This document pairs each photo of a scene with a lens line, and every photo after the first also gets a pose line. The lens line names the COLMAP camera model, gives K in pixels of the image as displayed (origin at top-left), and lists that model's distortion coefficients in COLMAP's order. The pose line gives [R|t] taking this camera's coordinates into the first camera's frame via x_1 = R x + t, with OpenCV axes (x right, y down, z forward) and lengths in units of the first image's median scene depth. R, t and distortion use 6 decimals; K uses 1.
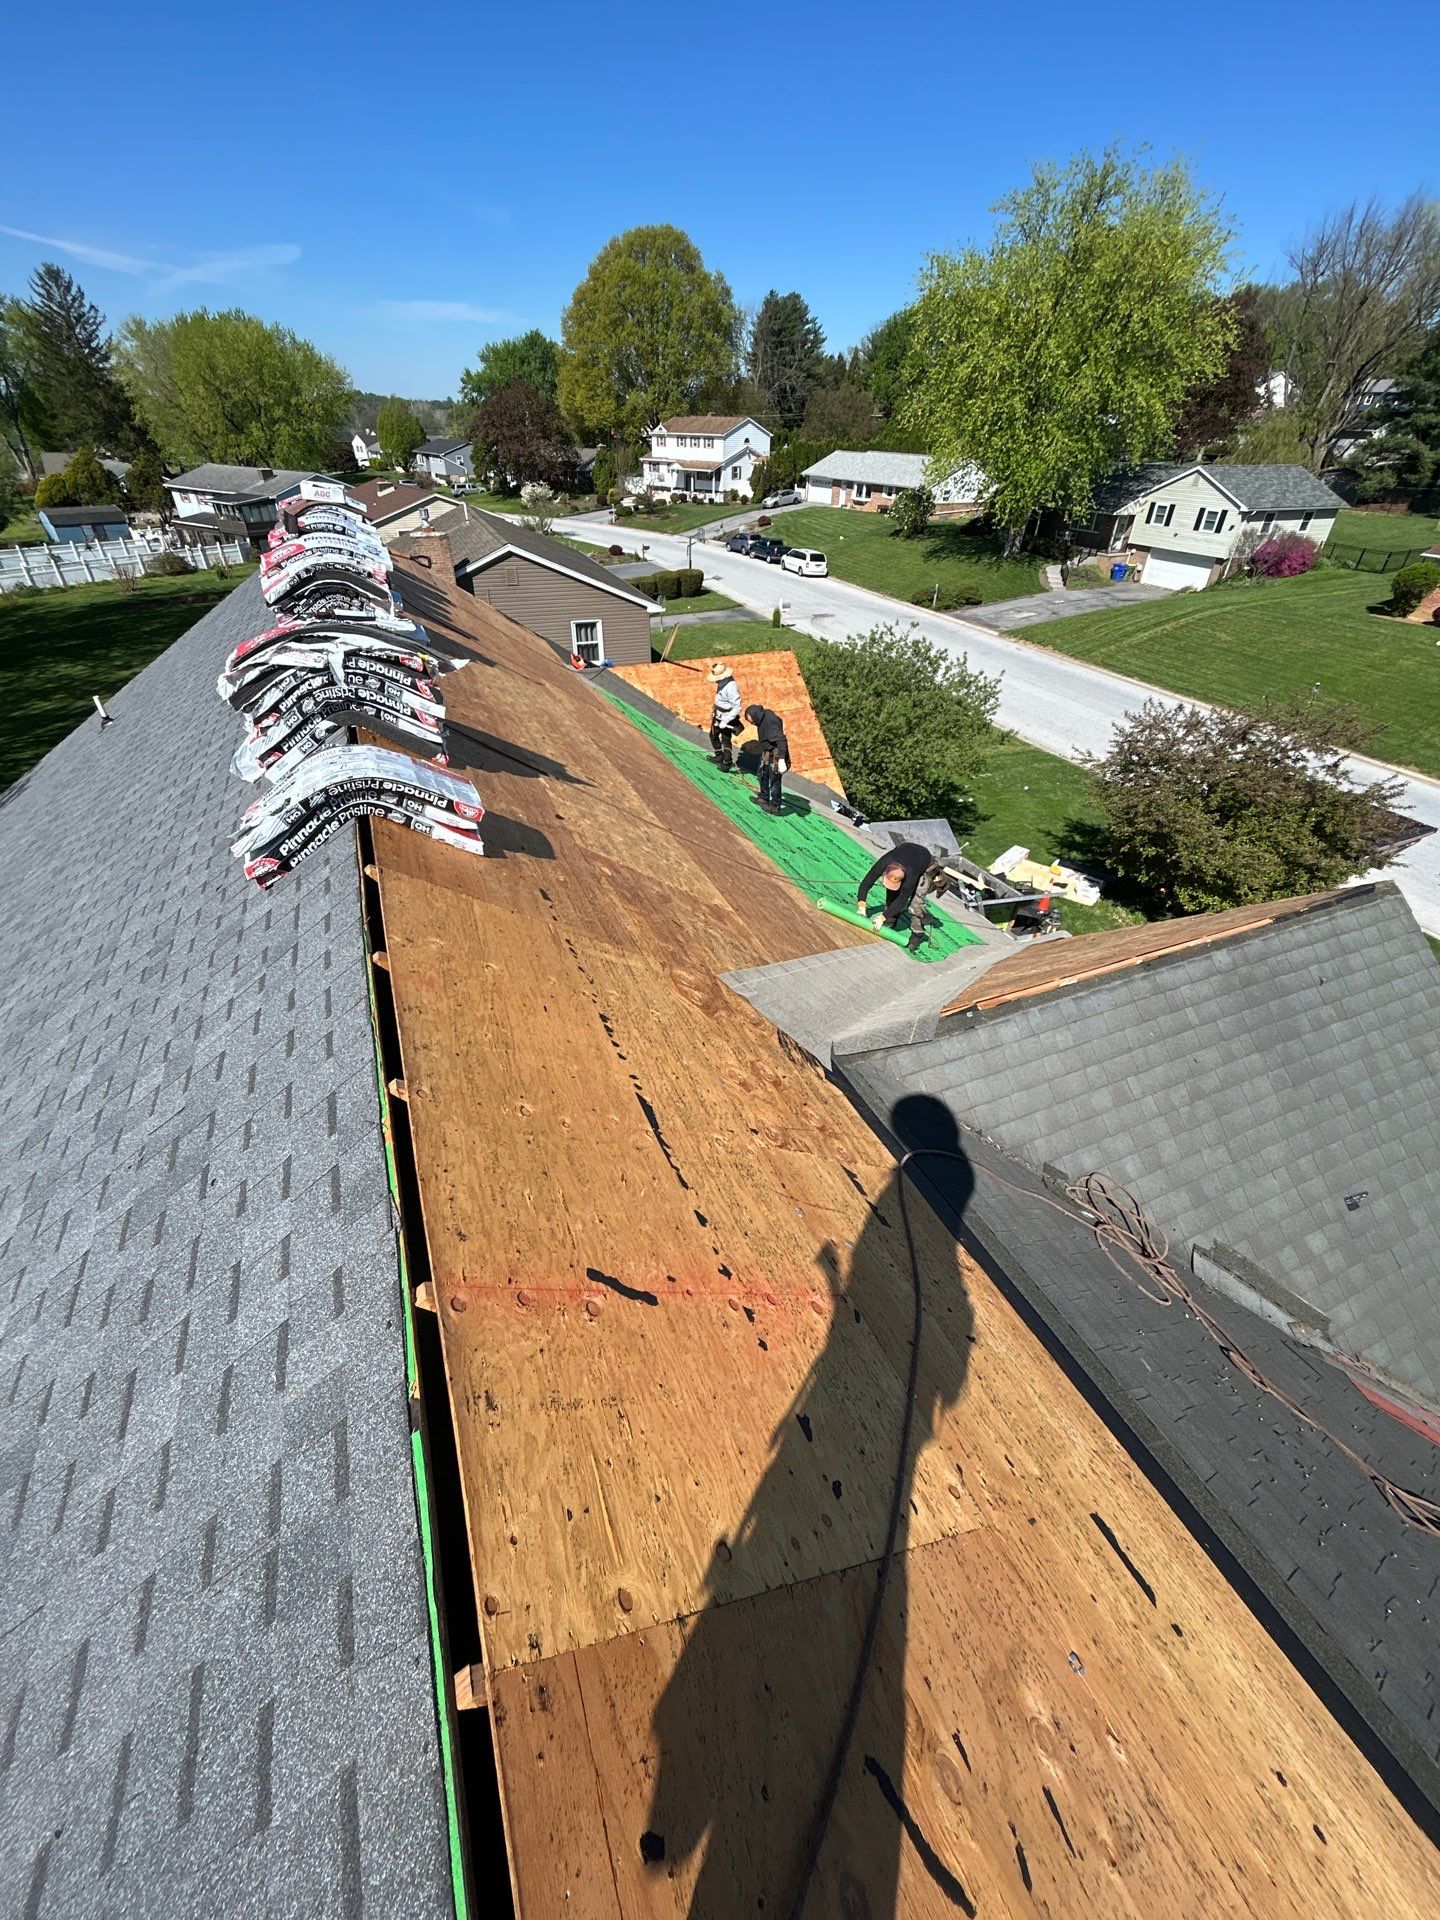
lens RADIAL K [[773.6, 0, 715.6], [0, 773.6, 958.4], [0, 0, 1]] dist [-0.002340, -0.000521]
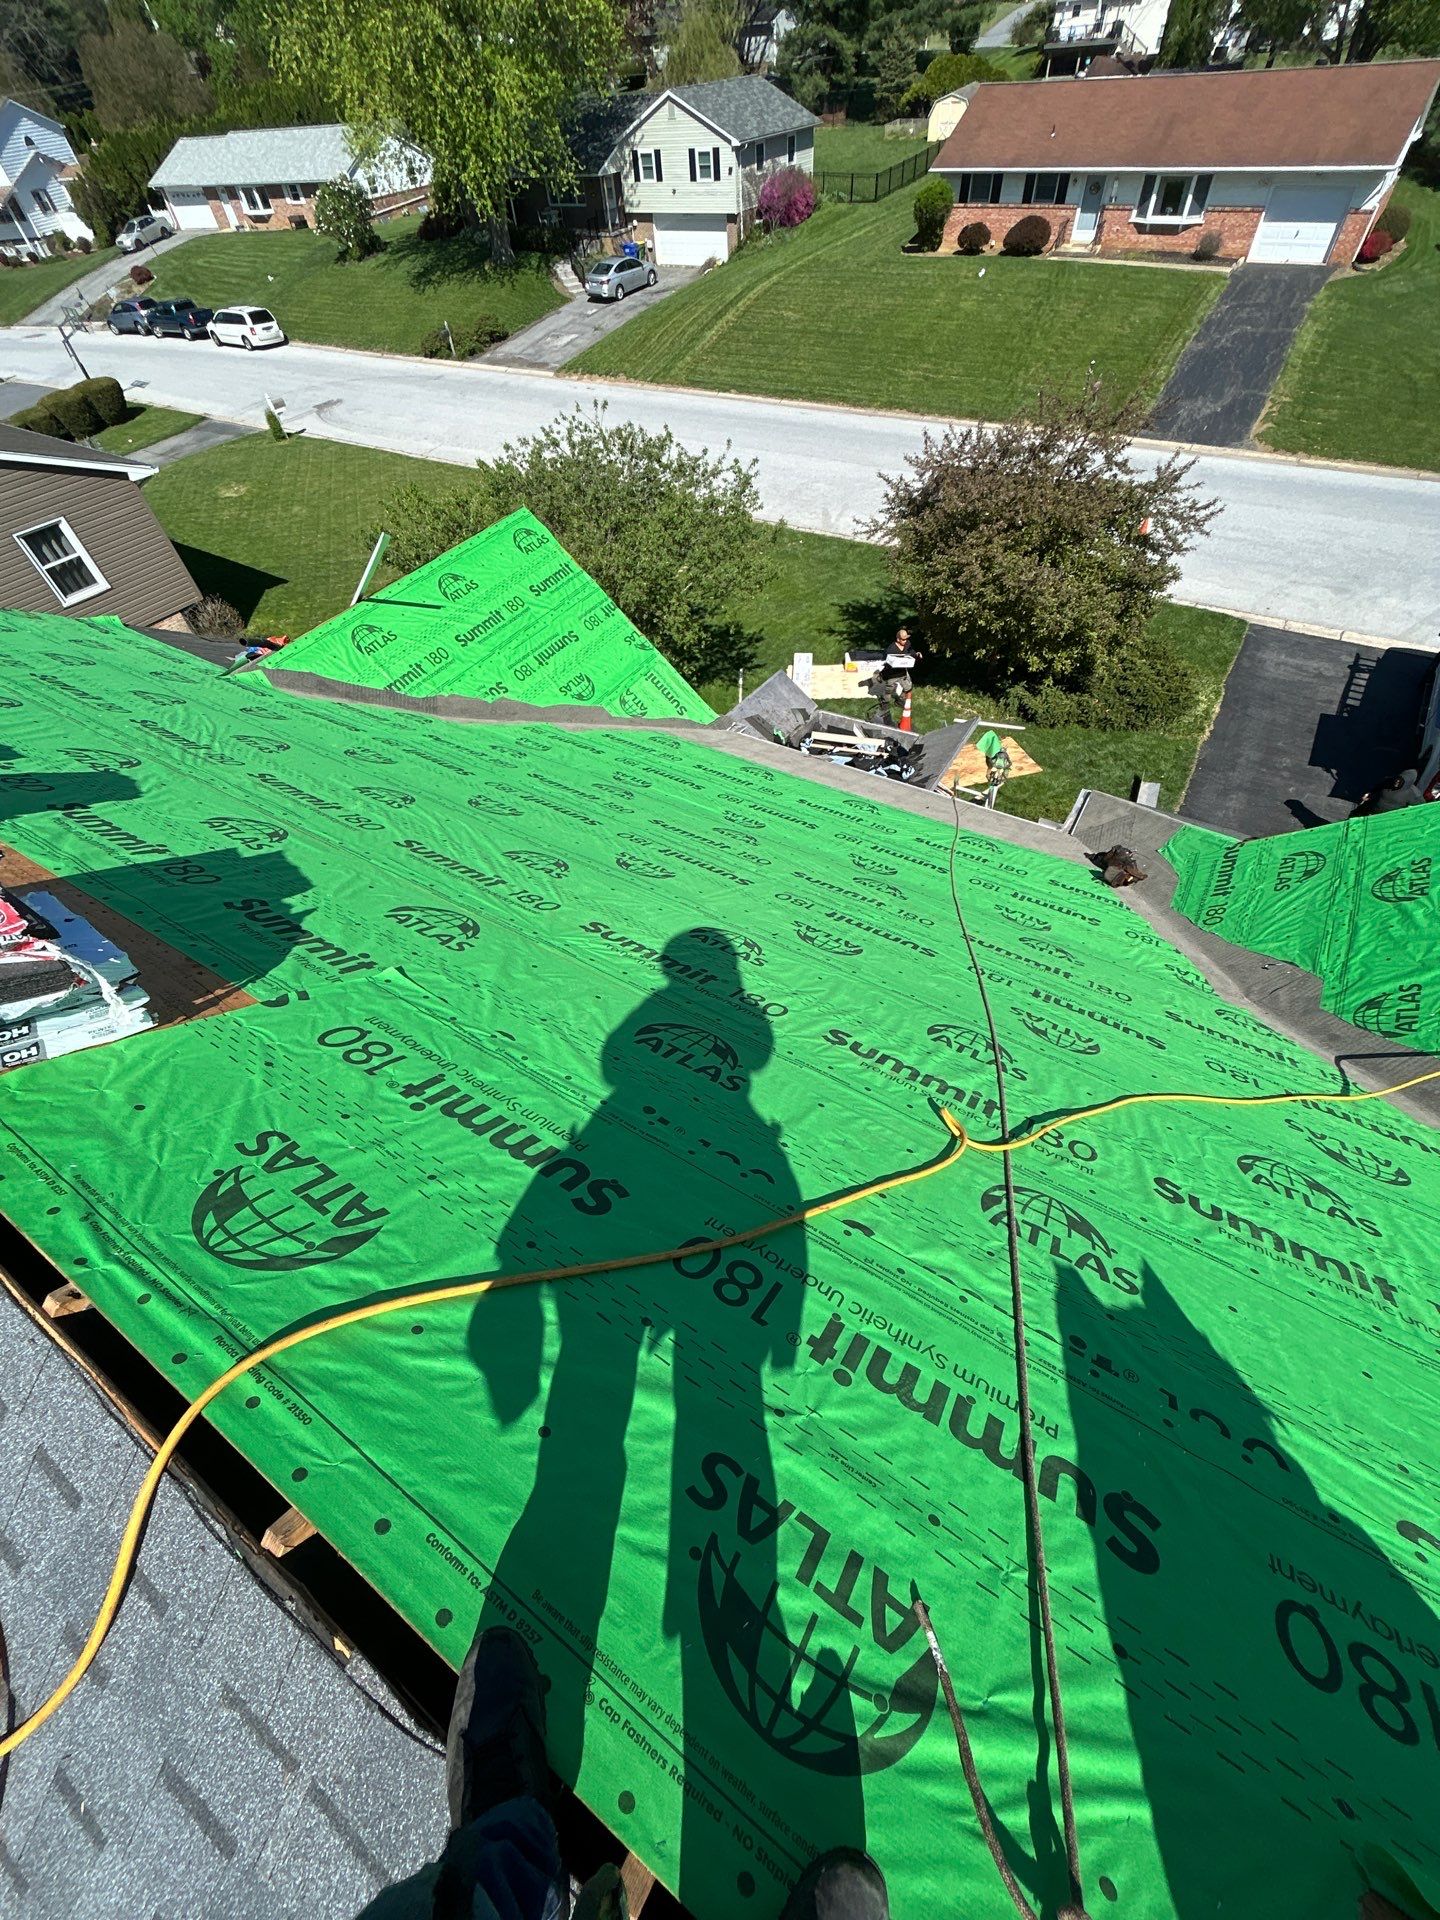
lens RADIAL K [[754.0, 0, 720.0], [0, 754.0, 960.0], [0, 0, 1]] dist [-0.003611, 0.000008]
pose [[0.812275, -0.493613, 0.310734, -0.049240], [0.394258, 0.857255, 0.331171, -0.075540], [-0.429849, -0.146493, 0.890938, 0.111116]]
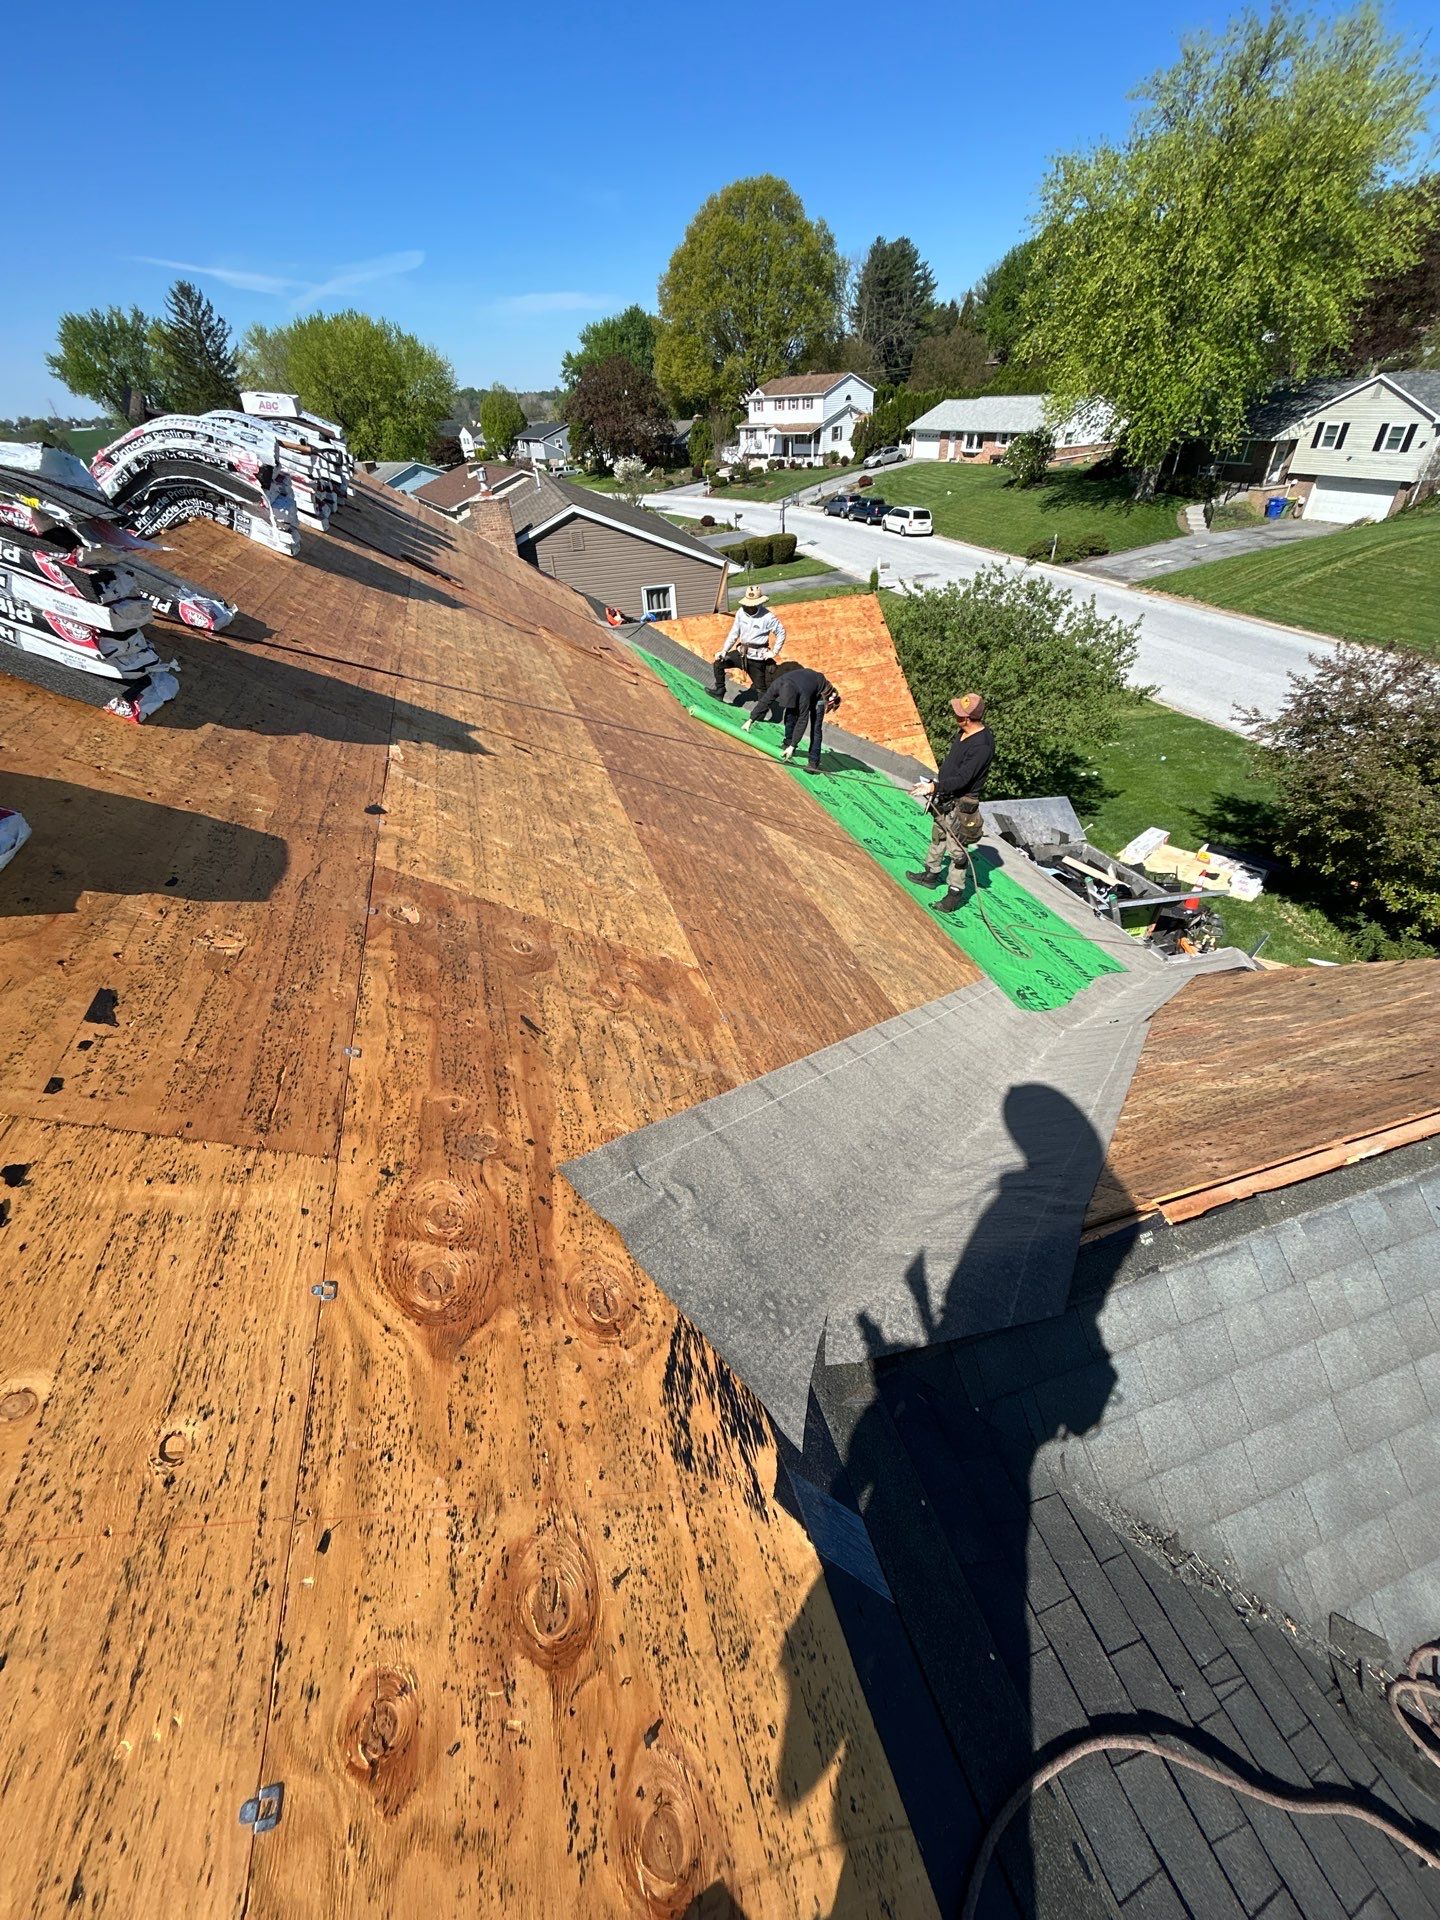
lens RADIAL K [[769.9, 0, 716.7], [0, 769.9, 959.3], [0, 0, 1]] dist [-0.002433, -0.000141]
pose [[0.991885, 0.010643, -0.126690, 0.013582], [-0.007387, 0.999631, 0.026148, -0.010242], [0.126921, -0.025000, 0.991598, 0.053316]]
